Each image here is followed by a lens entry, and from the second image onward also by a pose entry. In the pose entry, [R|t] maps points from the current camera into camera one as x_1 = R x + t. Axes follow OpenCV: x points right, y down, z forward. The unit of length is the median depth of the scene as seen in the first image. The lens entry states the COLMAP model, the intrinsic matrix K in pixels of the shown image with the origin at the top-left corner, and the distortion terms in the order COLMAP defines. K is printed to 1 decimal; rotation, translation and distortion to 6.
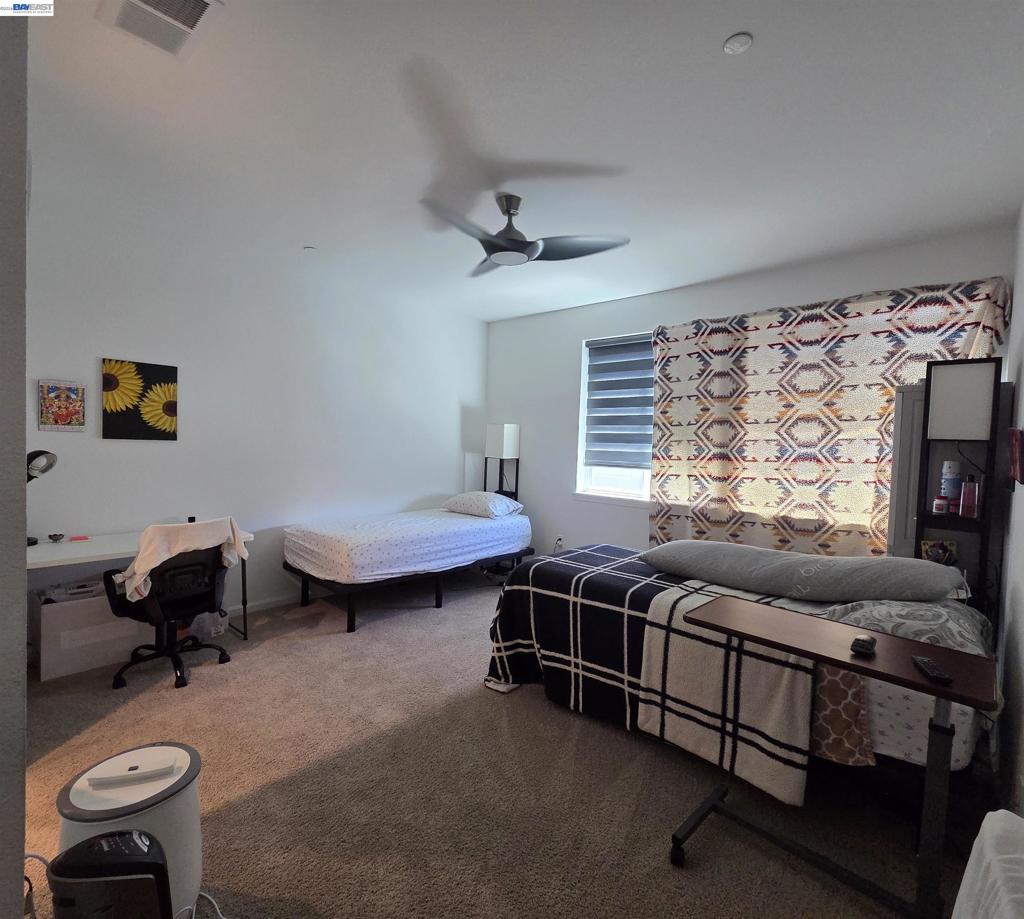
lens RADIAL K [[503.9, 0, 500.6], [0, 503.9, 462.2], [0, 0, 1]] dist [0.005365, -0.003086]
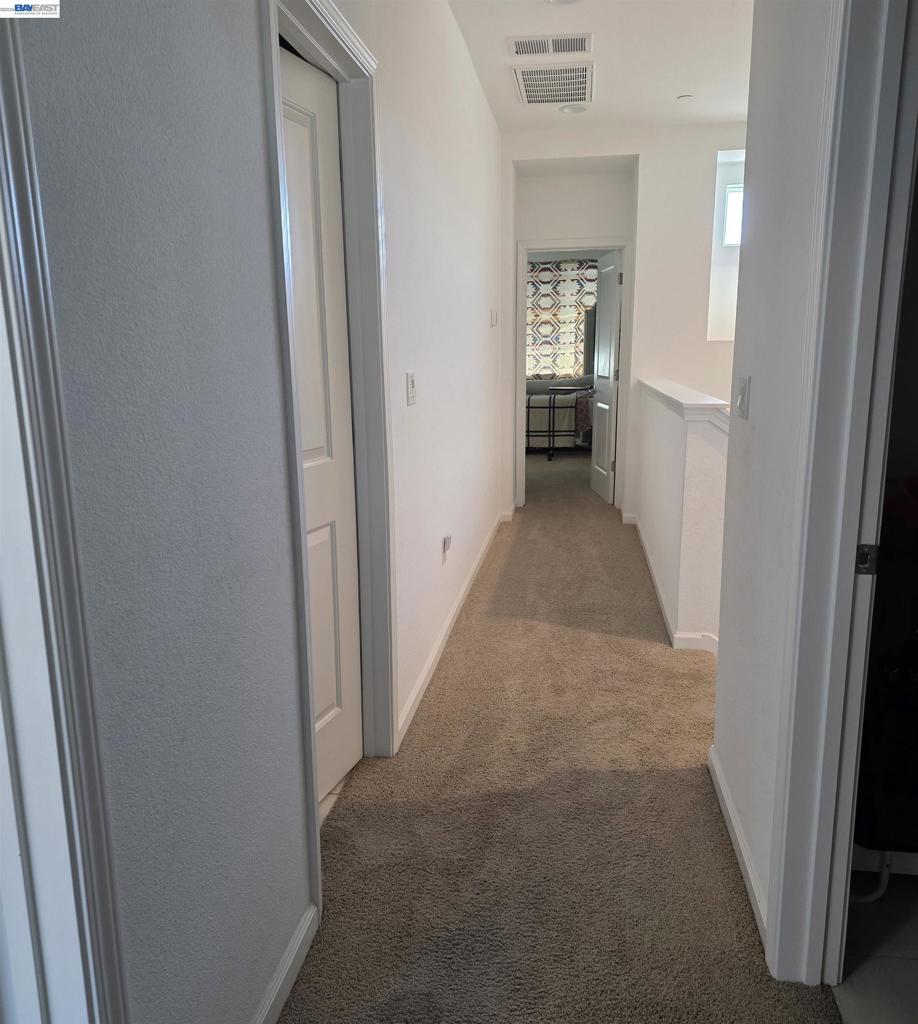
lens RADIAL K [[800.1, 0, 465.5], [0, 800.1, 512.7], [0, 0, 1]] dist [0.104907, -0.007290]
pose [[0.826685, -0.150909, 0.542050, -1.586979], [0.057589, 0.980996, 0.185284, 0.045304], [-0.559710, -0.121955, 0.819665, -1.618891]]
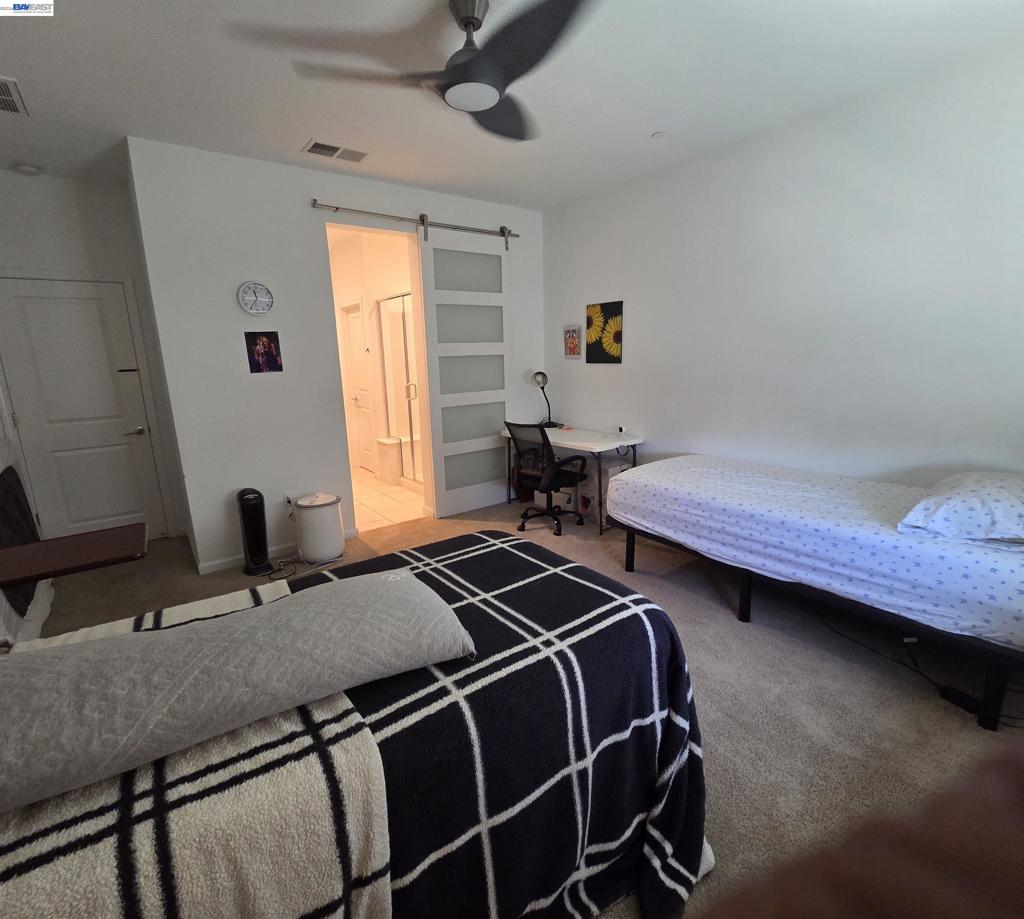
lens RADIAL K [[503.9, 0, 512.7], [0, 503.9, 459.3], [0, 0, 1]] dist [0.005365, -0.003086]
pose [[-0.185515, 0.175704, -0.966805, 0.317914], [-0.021437, 0.982926, 0.182747, -0.016558], [0.982408, 0.054627, -0.178581, 0.495503]]
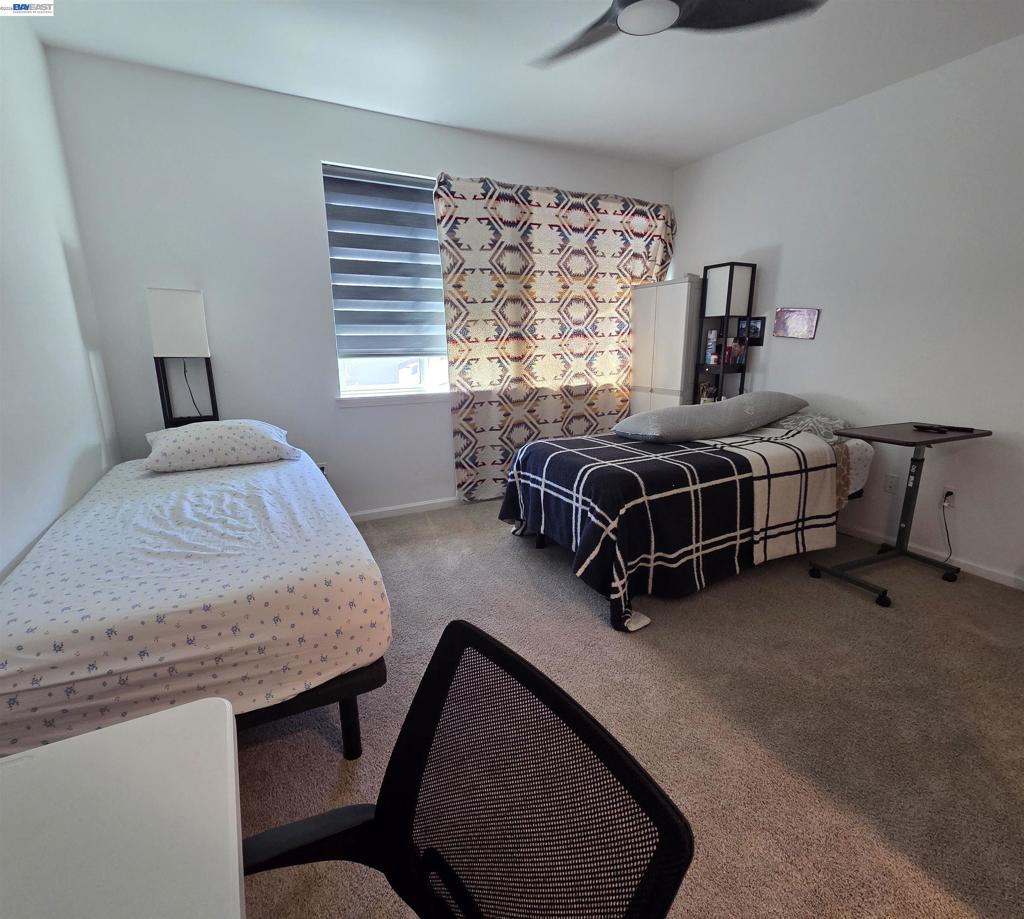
lens RADIAL K [[503.9, 0, 513.4], [0, 503.9, 461.7], [0, 0, 1]] dist [0.005365, -0.003086]
pose [[0.340667, -0.255705, 0.904743, -0.640769], [0.053365, 0.966012, 0.252928, -0.028504], [-0.938668, -0.037882, 0.342735, 0.774926]]
